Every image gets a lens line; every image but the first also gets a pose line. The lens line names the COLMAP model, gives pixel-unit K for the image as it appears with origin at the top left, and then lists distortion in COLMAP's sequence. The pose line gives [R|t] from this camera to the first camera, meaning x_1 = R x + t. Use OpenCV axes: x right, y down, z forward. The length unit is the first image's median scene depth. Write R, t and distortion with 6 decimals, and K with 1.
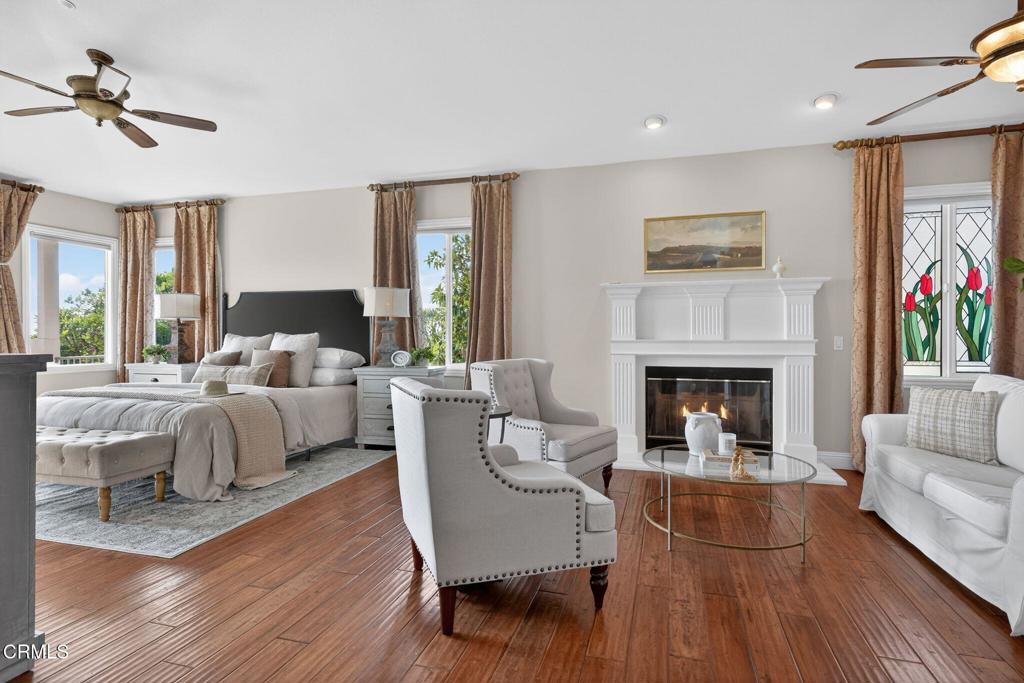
lens RADIAL K [[541.1, 0, 512.0], [0, 541.1, 341.5], [0, 0, 1]] dist [0.001165, -0.000317]
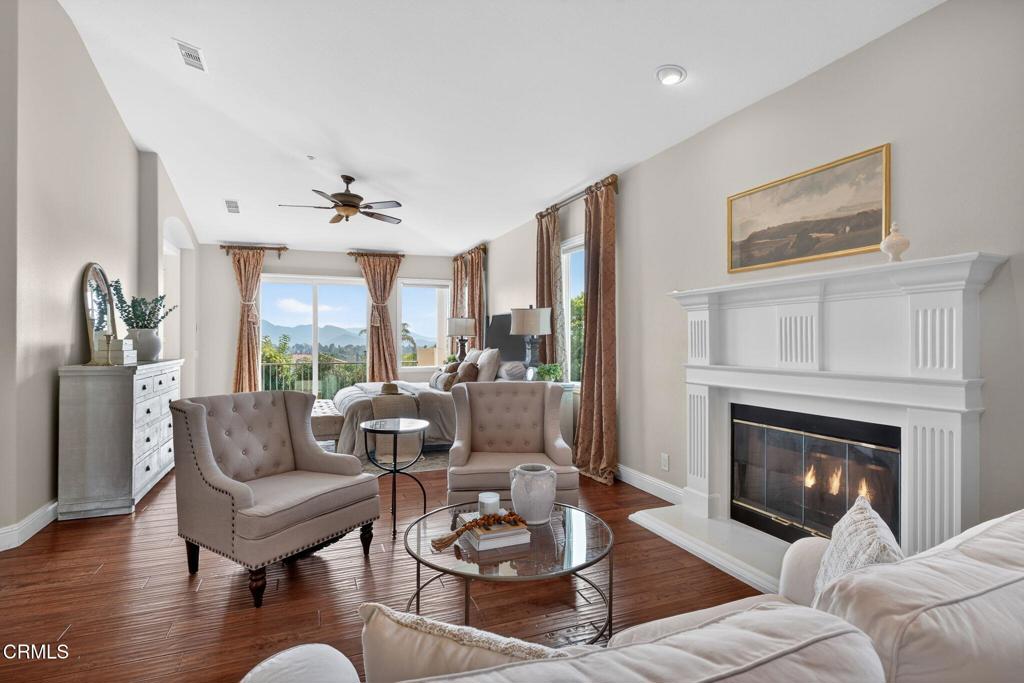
lens RADIAL K [[541.1, 0, 512.0], [0, 541.1, 341.5], [0, 0, 1]] dist [0.001165, -0.000317]
pose [[0.597728, 0.003099, -0.801693, 0.652189], [-0.010428, 0.999938, -0.003909, -0.029563], [0.801631, 0.010697, 0.597723, 0.341653]]
